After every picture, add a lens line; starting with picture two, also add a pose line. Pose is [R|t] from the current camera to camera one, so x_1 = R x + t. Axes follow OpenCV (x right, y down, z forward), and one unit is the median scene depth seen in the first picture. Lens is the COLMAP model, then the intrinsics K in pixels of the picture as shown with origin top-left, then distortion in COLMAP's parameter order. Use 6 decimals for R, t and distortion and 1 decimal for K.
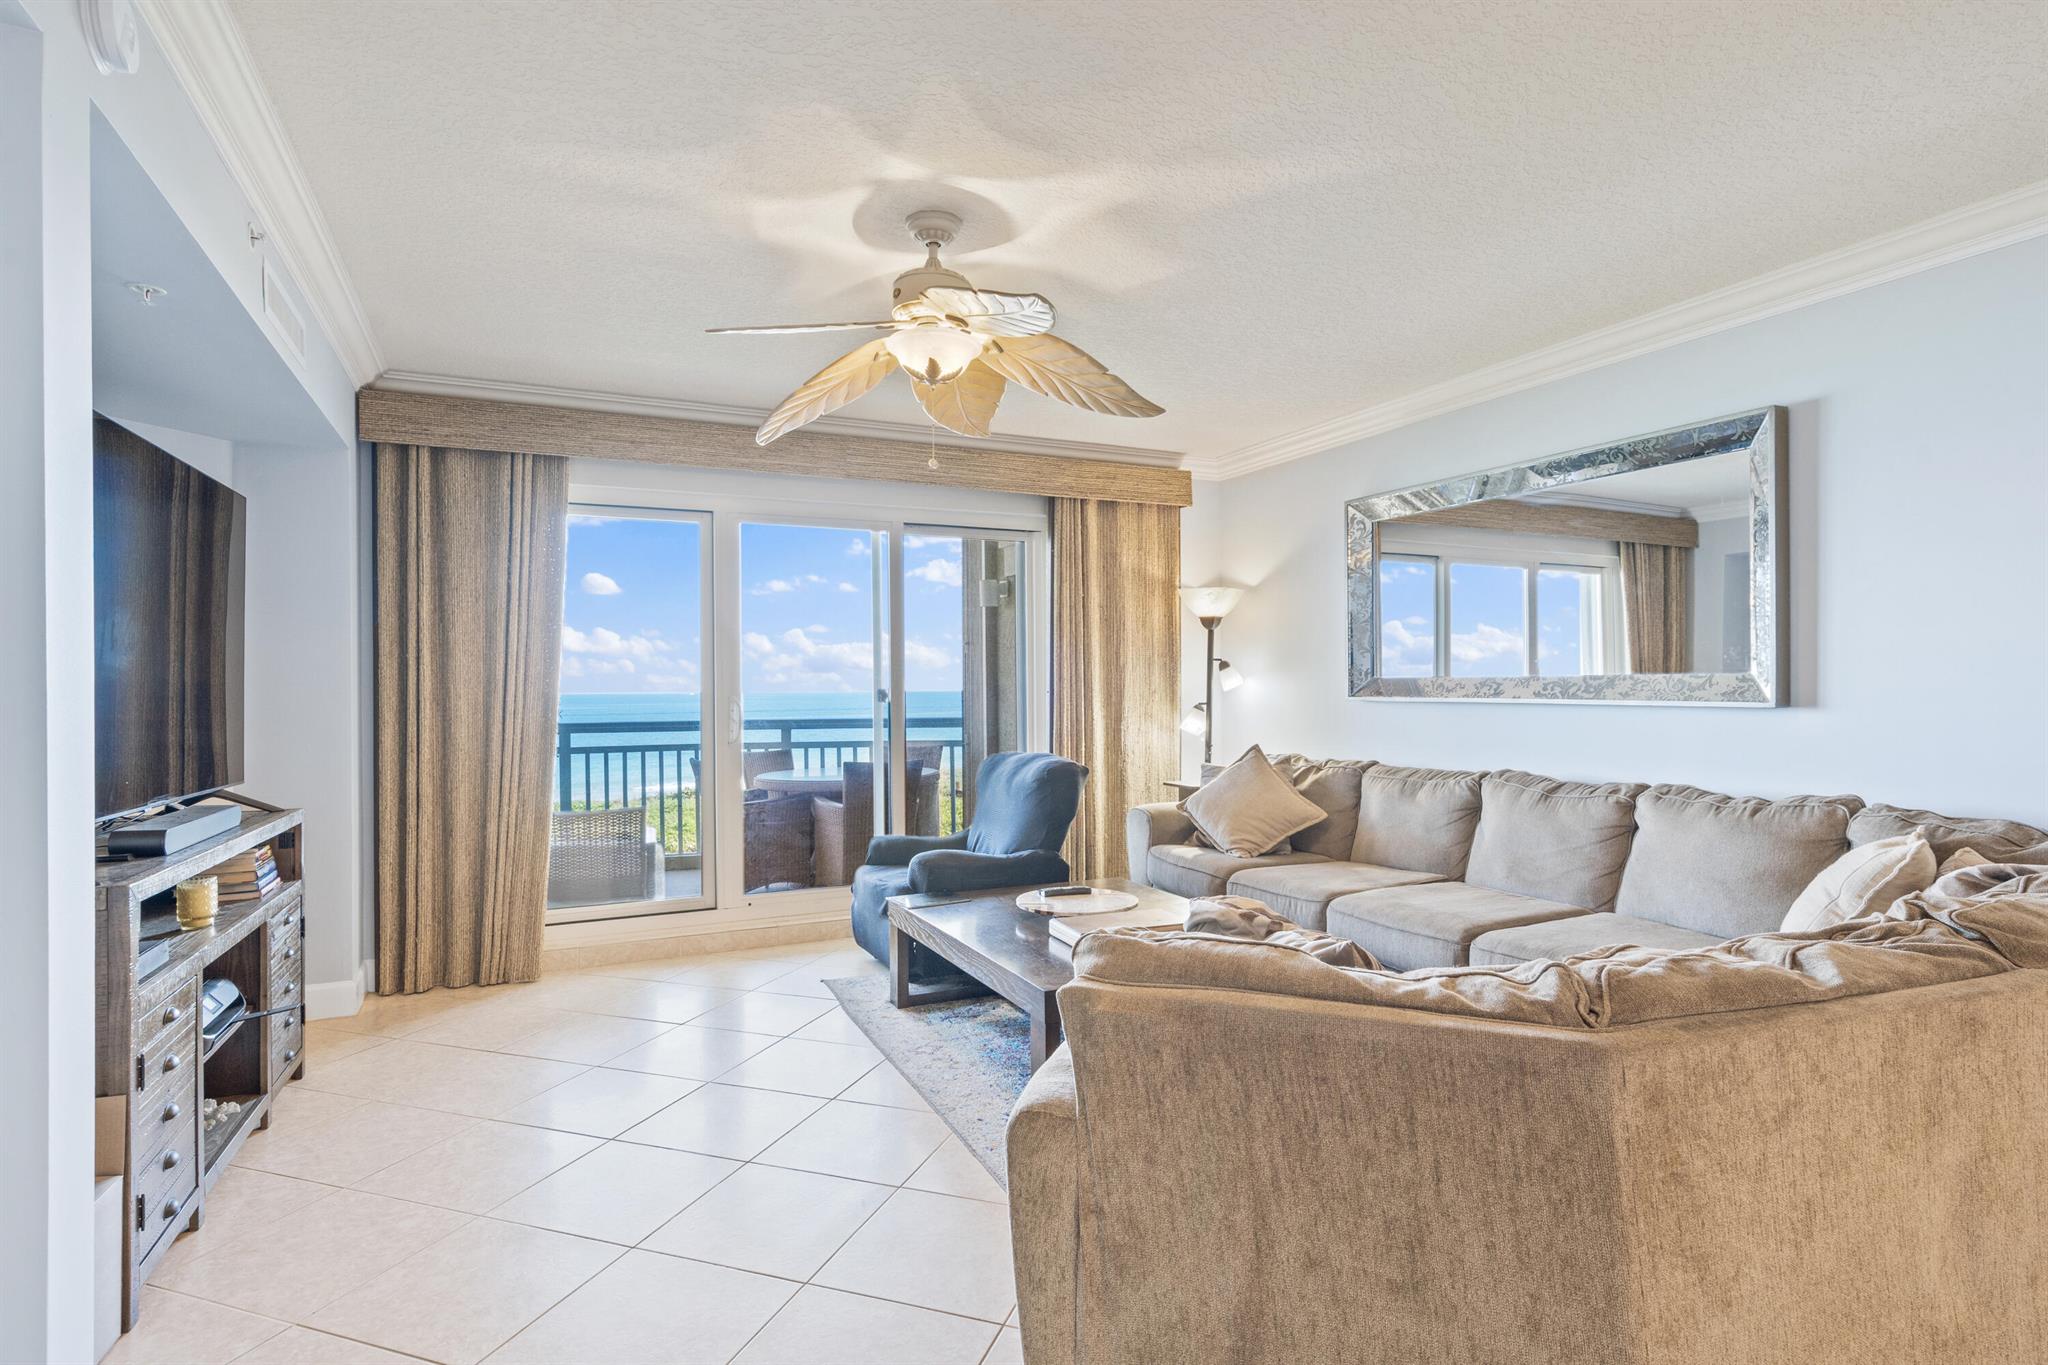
lens RADIAL K [[1052.1, 0, 1023.0], [0, 1052.1, 679.1], [0, 0, 1]] dist [-0.003659, 0.000299]
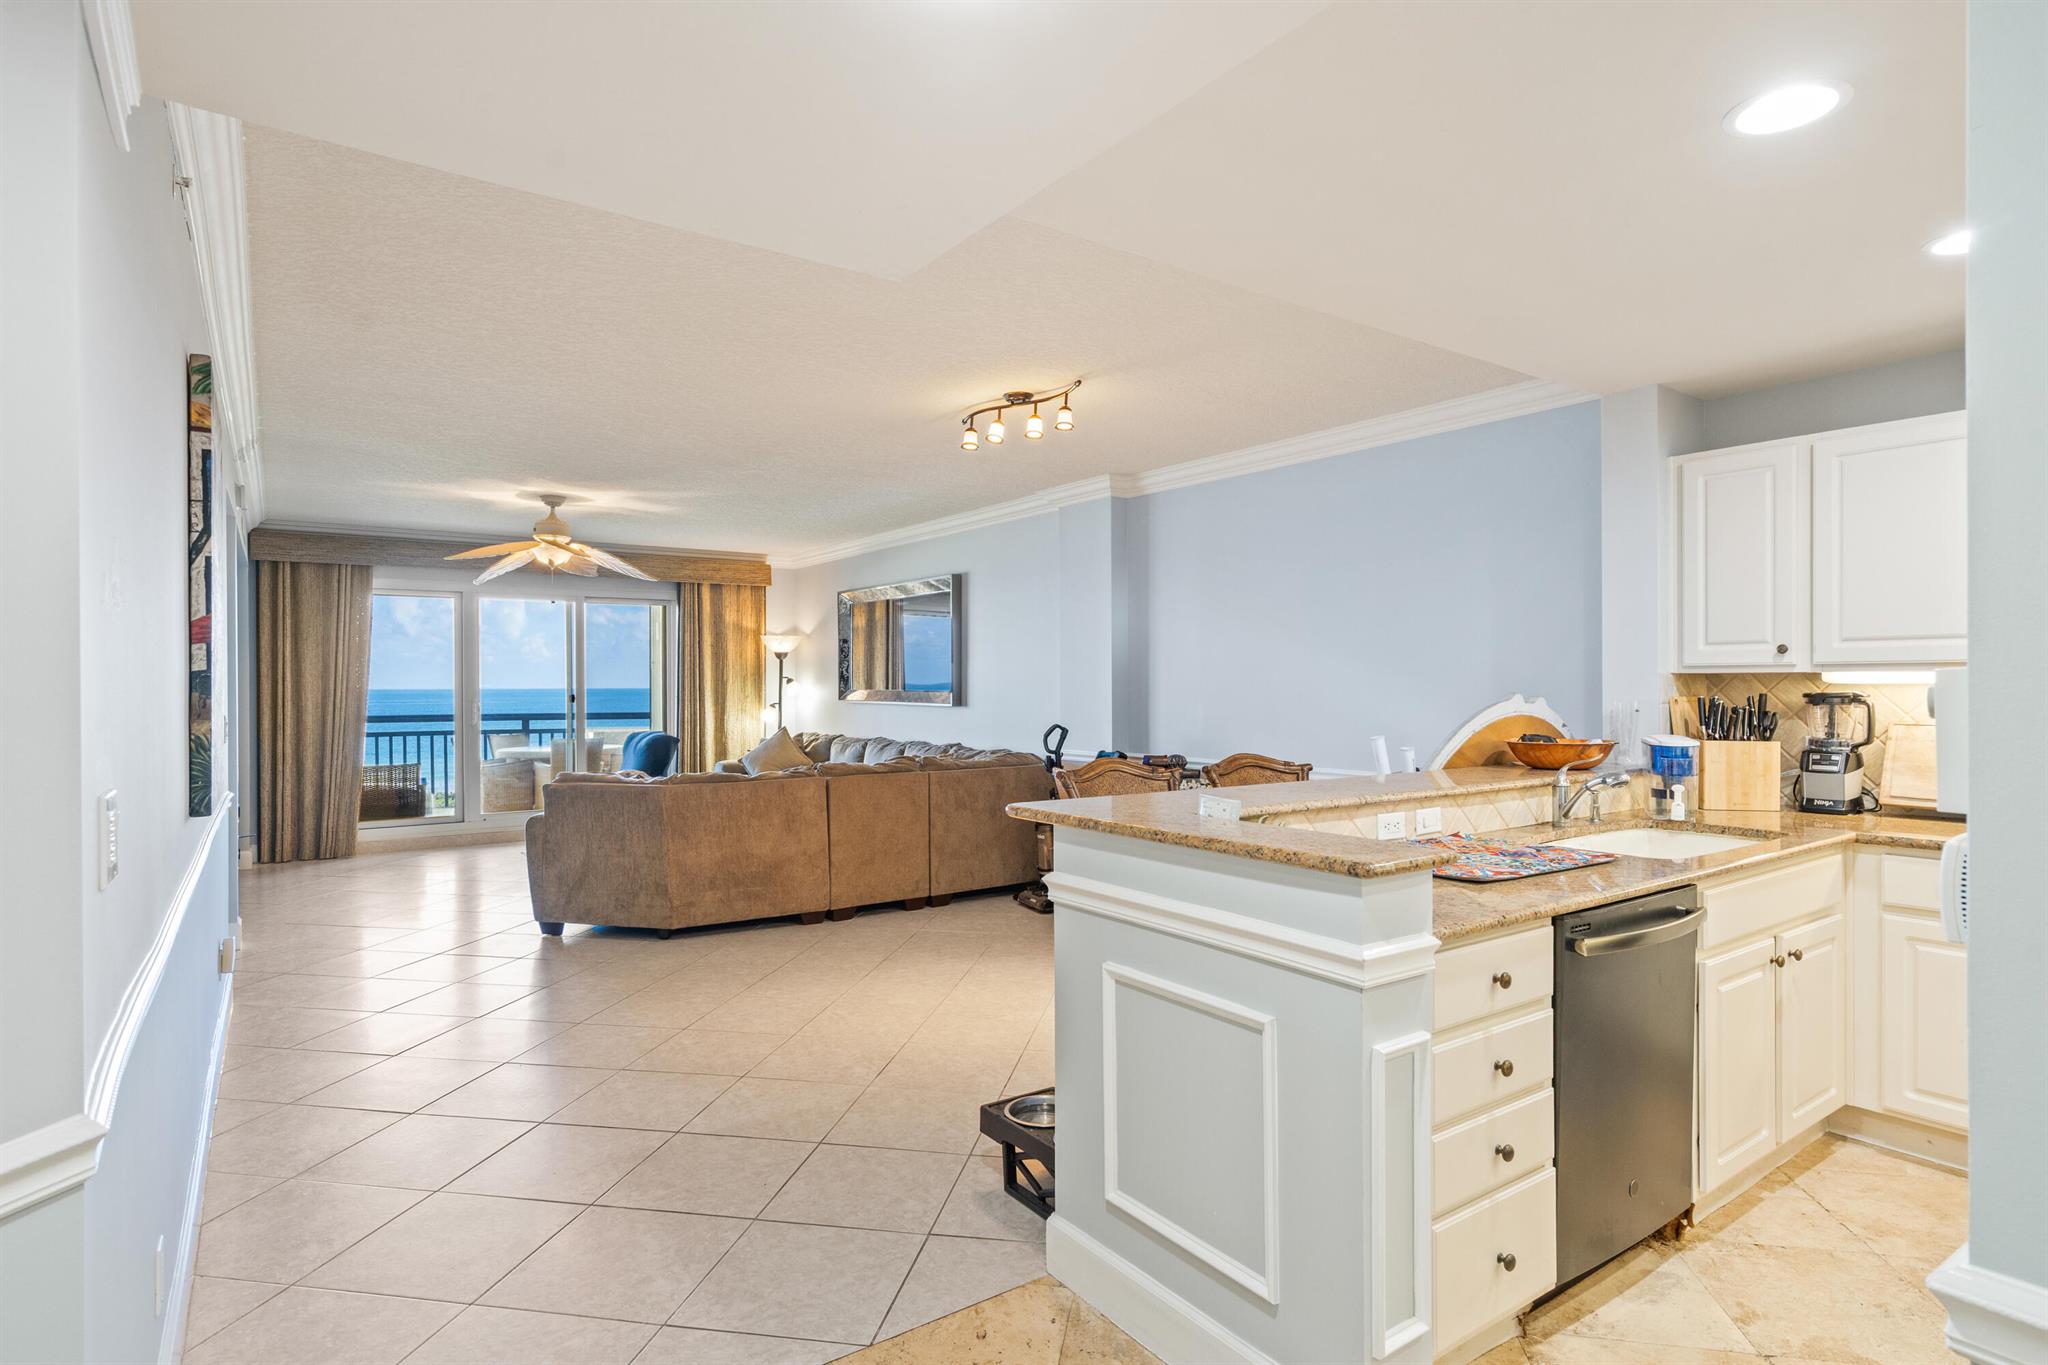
lens RADIAL K [[1052.1, 0, 1024.5], [0, 1052.1, 686.5], [0, 0, 1]] dist [-0.003659, 0.000299]
pose [[0.984673, 0.004405, 0.174358, 0.329212], [-0.006094, 0.999940, 0.009151, -0.026996], [-0.174307, -0.010073, 0.984640, -0.901751]]
